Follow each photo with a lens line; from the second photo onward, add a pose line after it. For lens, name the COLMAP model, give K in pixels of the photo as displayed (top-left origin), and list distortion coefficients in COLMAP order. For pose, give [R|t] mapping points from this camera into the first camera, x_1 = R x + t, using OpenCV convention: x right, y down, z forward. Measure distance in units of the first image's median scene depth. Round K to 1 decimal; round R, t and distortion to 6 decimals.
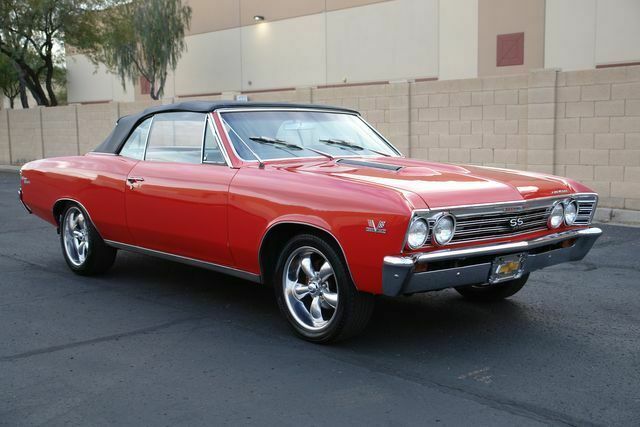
lens RADIAL K [[828.8, 0, 320.0], [0, 828.8, 213.5], [0, 0, 1]] dist [0.025347, 0.087055]
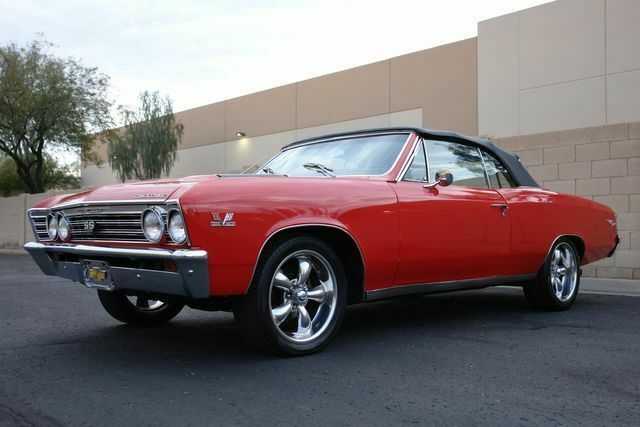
lens RADIAL K [[652.9, 0, 327.2], [0, 652.9, 211.5], [0, 0, 1]] dist [0.000367, 0.018094]
pose [[0.999430, 0.012782, 0.031238, 0.023276], [-0.008045, 0.989057, -0.147316, 0.011527], [-0.032779, 0.146981, 0.988596, 0.084753]]
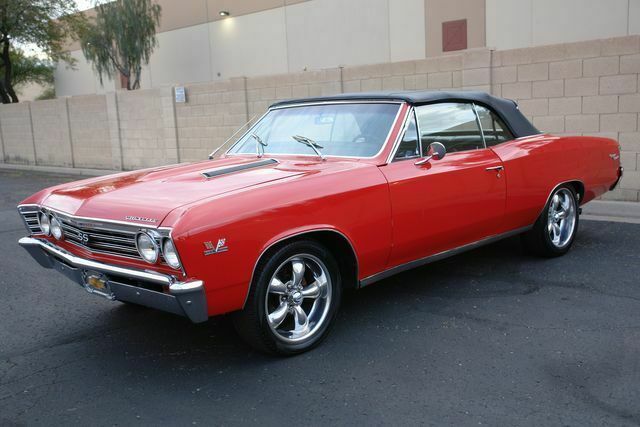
lens RADIAL K [[699.7, 0, 328.8], [0, 699.7, 213.1], [0, 0, 1]] dist [0.007754, 0.044818]
pose [[0.998793, -0.038602, 0.030358, 0.025020], [0.037280, 0.998381, 0.042967, -0.010332], [-0.031968, -0.041783, 0.998615, 0.074529]]
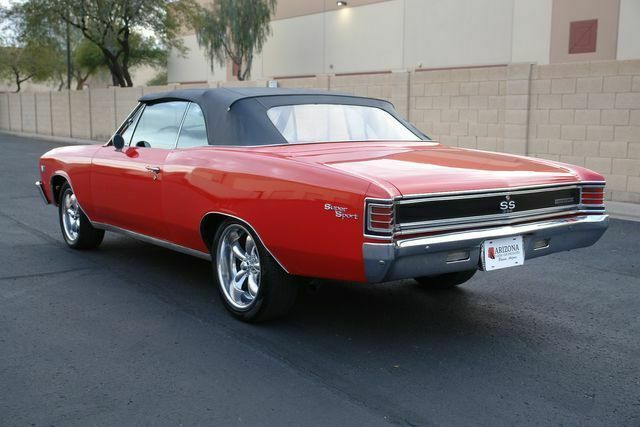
lens RADIAL K [[828.8, 0, 320.0], [0, 828.8, 213.5], [0, 0, 1]] dist [0.025347, 0.087055]
pose [[0.988225, 0.040029, -0.147677, 0.063901], [-0.036675, 0.999005, 0.025365, 0.000267], [0.148546, -0.019650, 0.988710, -0.030583]]
